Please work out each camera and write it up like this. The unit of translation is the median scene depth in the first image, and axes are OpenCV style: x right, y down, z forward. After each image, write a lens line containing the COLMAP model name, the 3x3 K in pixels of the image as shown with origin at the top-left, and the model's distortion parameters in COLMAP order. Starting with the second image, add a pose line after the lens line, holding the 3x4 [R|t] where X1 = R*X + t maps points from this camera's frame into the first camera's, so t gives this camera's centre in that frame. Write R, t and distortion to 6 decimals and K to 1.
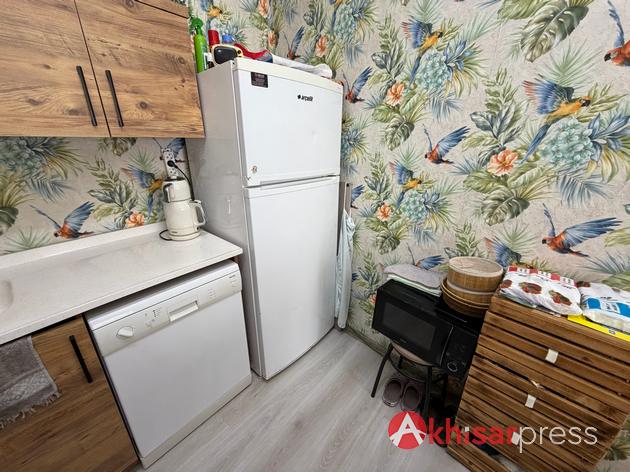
lens RADIAL K [[250.3, 0, 314.6], [0, 250.3, 236.2], [0, 0, 1]] dist [-0.000732, 0.000456]
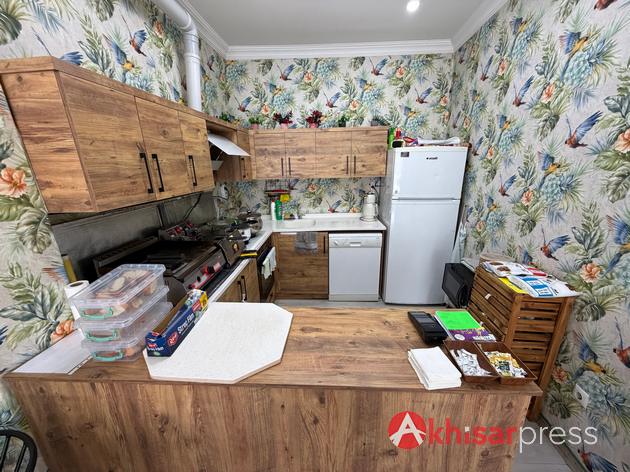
lens RADIAL K [[250.3, 0, 314.3], [0, 250.3, 236.4], [0, 0, 1]] dist [-0.000732, 0.000456]
pose [[0.633066, 0.197597, -0.748454, 1.038807], [-0.254309, 0.966295, 0.040006, 0.213003], [0.731132, 0.165012, 0.661979, -0.943618]]
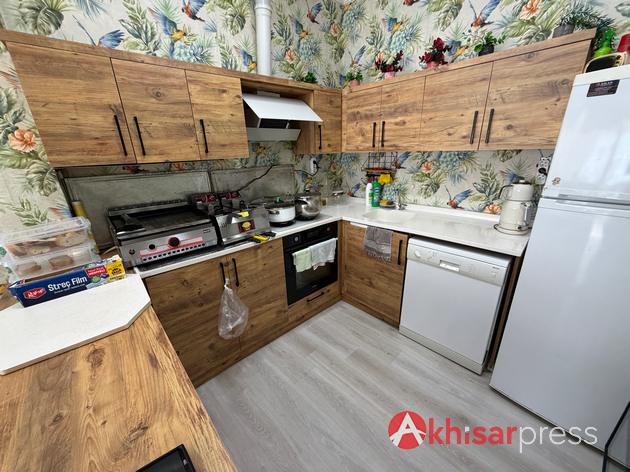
lens RADIAL K [[250.3, 0, 313.9], [0, 250.3, 236.3], [0, 0, 1]] dist [-0.000732, 0.000456]
pose [[-0.089032, 0.322578, -0.942346, 0.851632], [-0.329735, 0.883210, 0.333488, -0.083475], [0.939866, 0.340416, 0.027731, 0.132354]]
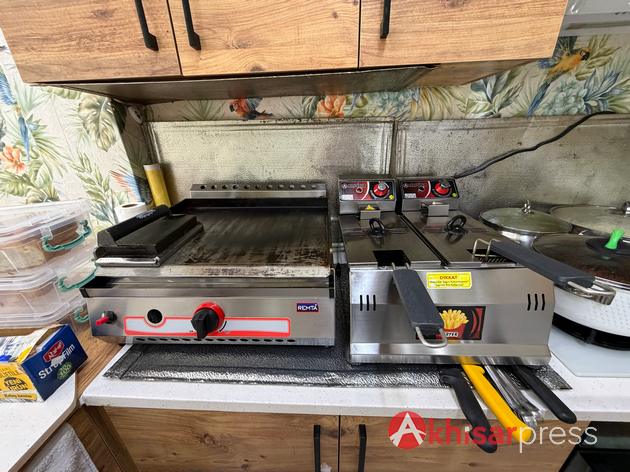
lens RADIAL K [[250.3, 0, 313.0], [0, 250.3, 235.8], [0, 0, 1]] dist [-0.000732, 0.000456]
pose [[-0.765658, 0.271191, -0.583287, -0.154382], [-0.209016, 0.752688, 0.624318, 0.177354], [0.608342, 0.599931, -0.519618, -0.226493]]
